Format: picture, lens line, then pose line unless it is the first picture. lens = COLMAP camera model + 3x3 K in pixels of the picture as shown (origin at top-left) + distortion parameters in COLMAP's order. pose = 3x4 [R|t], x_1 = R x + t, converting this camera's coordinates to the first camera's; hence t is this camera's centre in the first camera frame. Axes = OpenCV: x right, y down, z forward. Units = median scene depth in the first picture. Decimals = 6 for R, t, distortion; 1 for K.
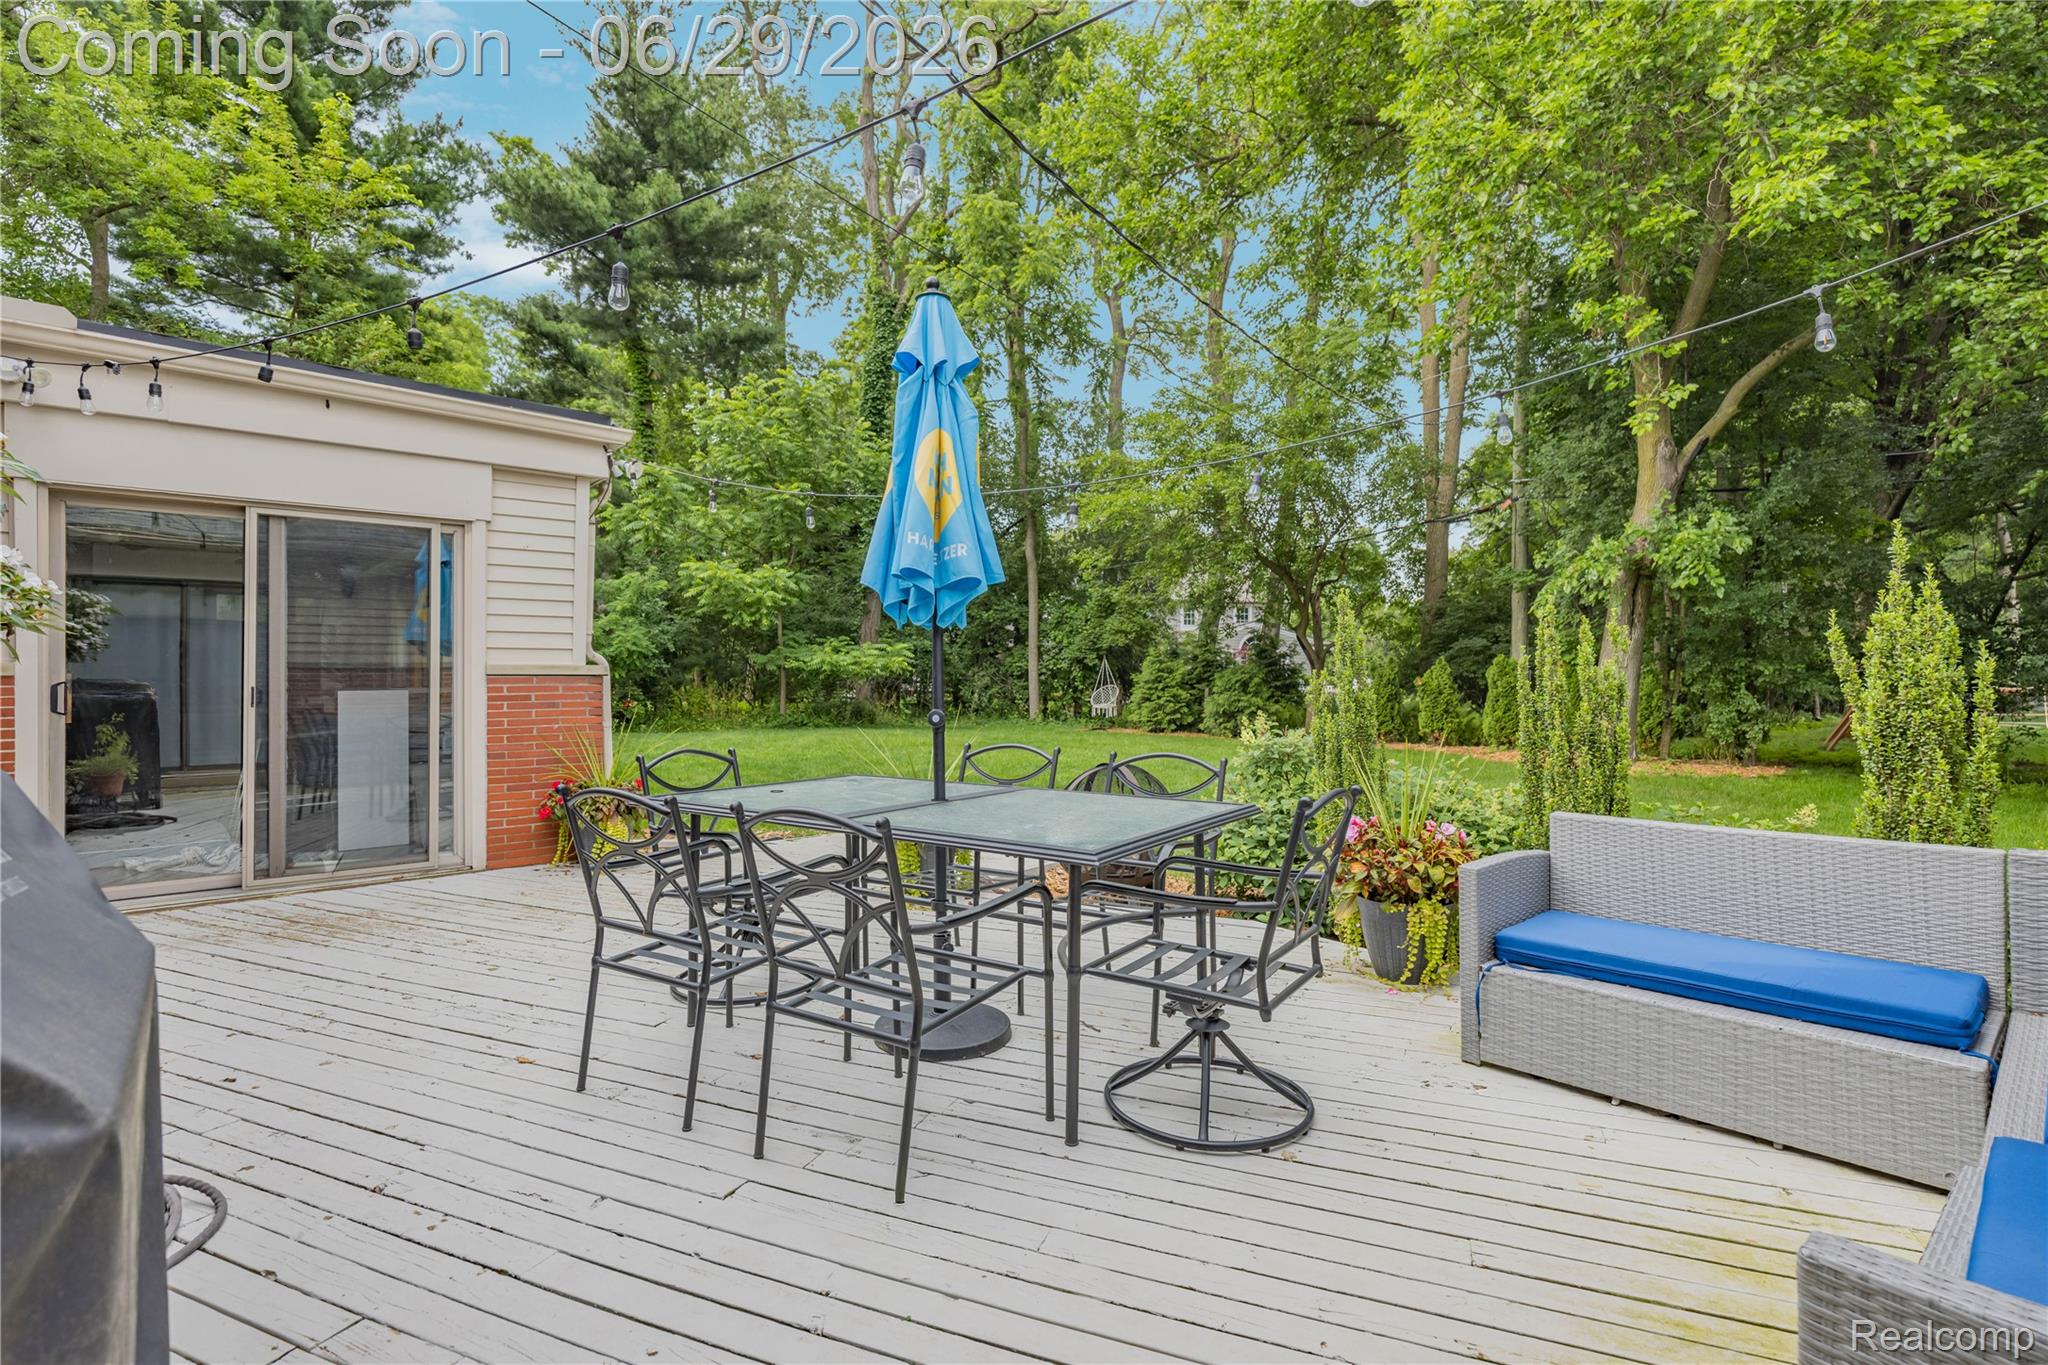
lens RADIAL K [[950.1, 0, 1032.2], [0, 950.1, 662.3], [0, 0, 1]] dist [-0.001311, -0.000340]
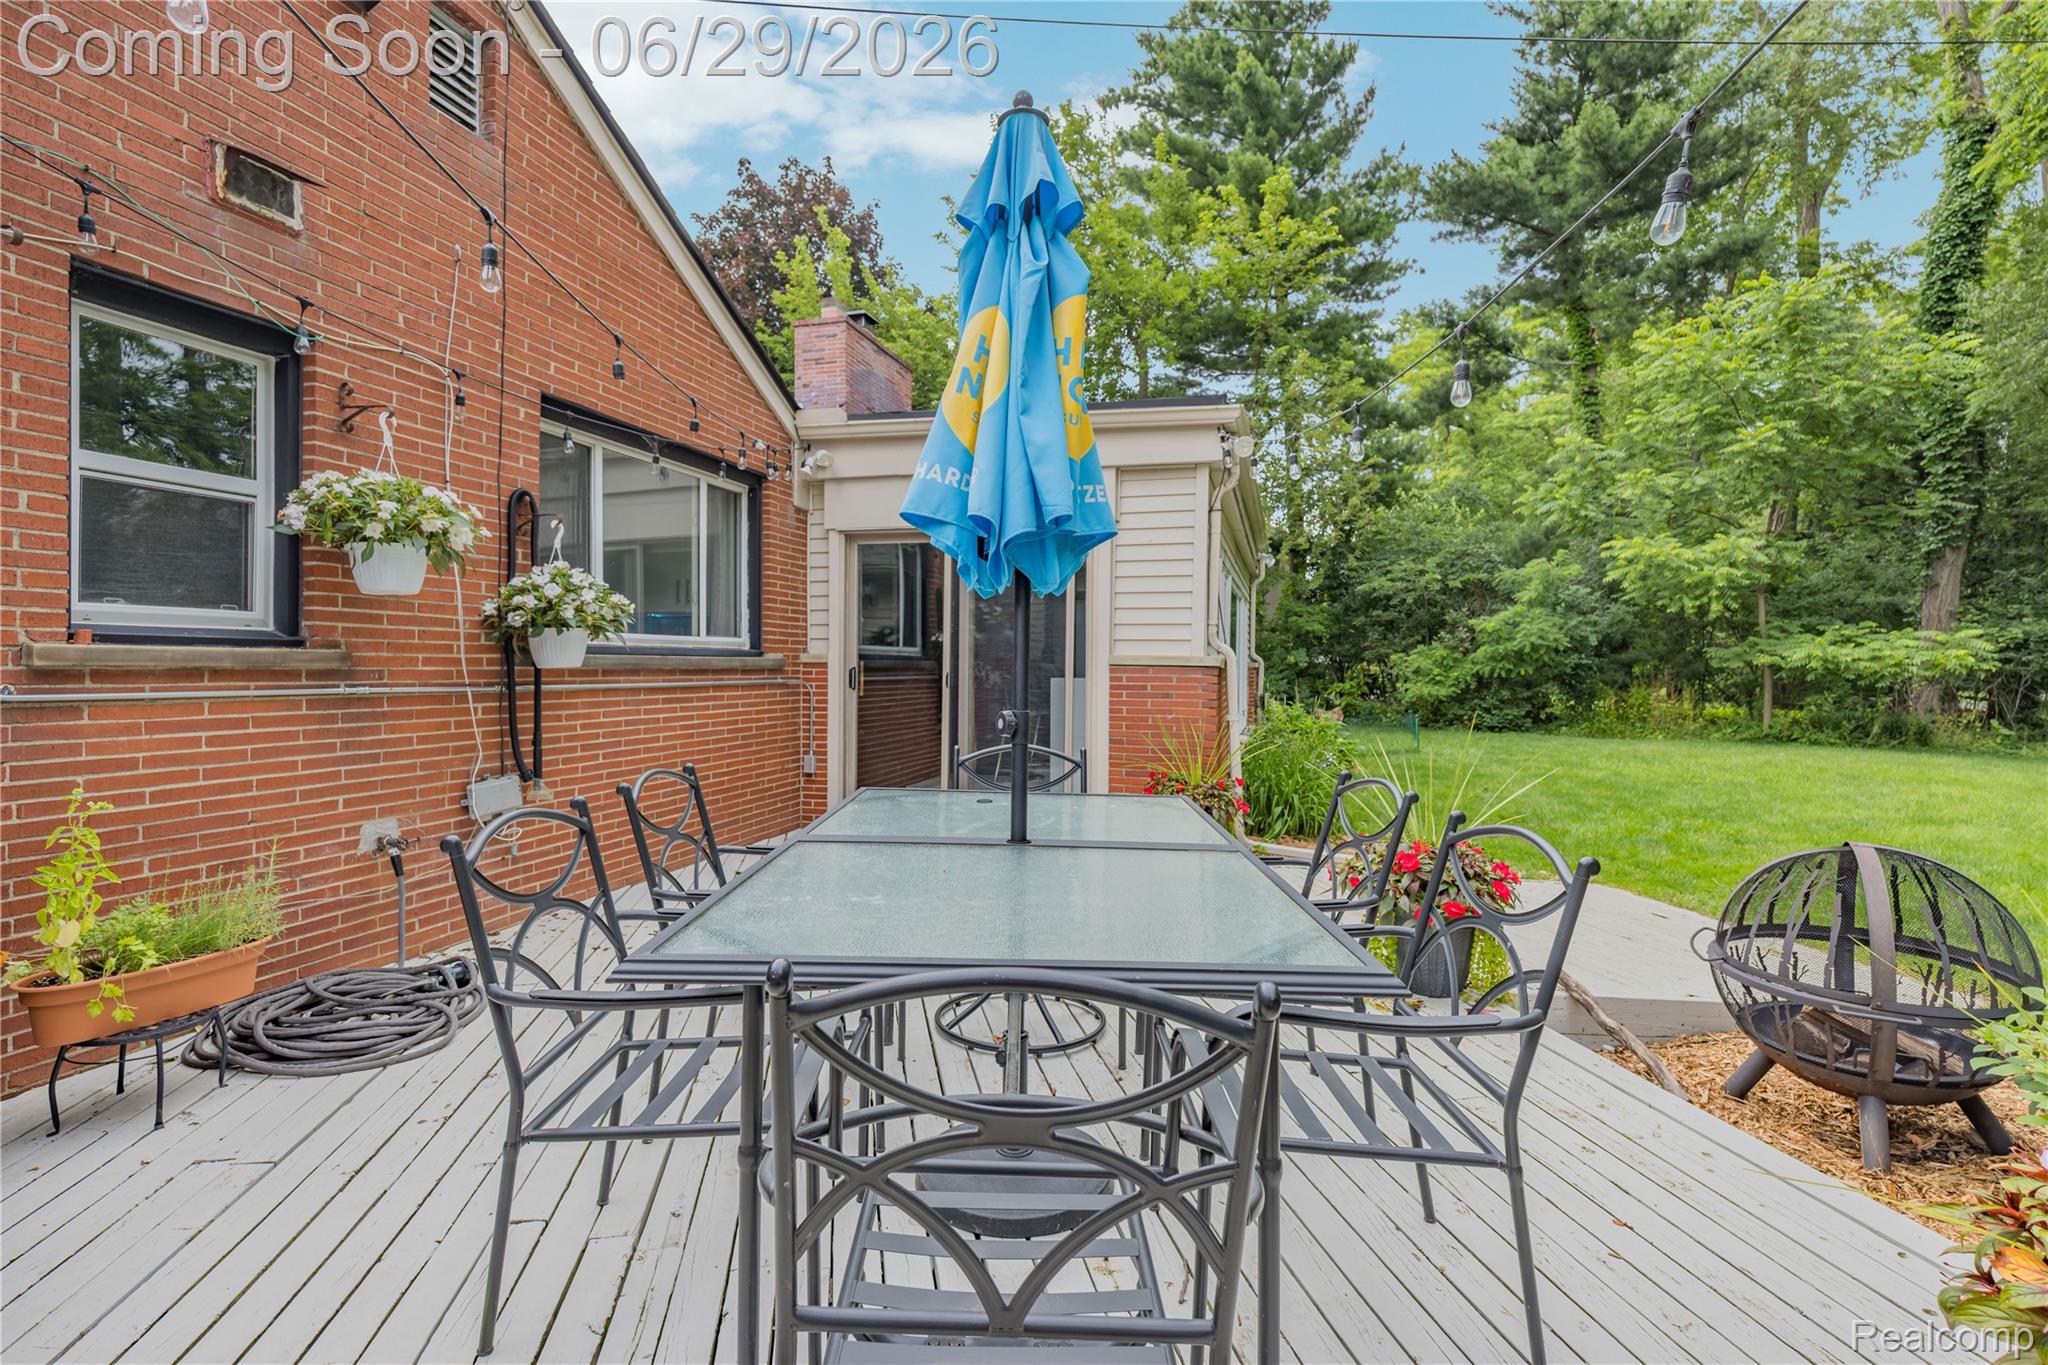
lens RADIAL K [[950.1, 0, 1032.2], [0, 950.1, 662.3], [0, 0, 1]] dist [-0.001311, -0.000340]
pose [[0.545074, 0.005016, -0.838373, 0.063664], [-0.001991, 0.999987, 0.004689, 0.001235], [0.838385, -0.000887, 0.545077, 0.079133]]
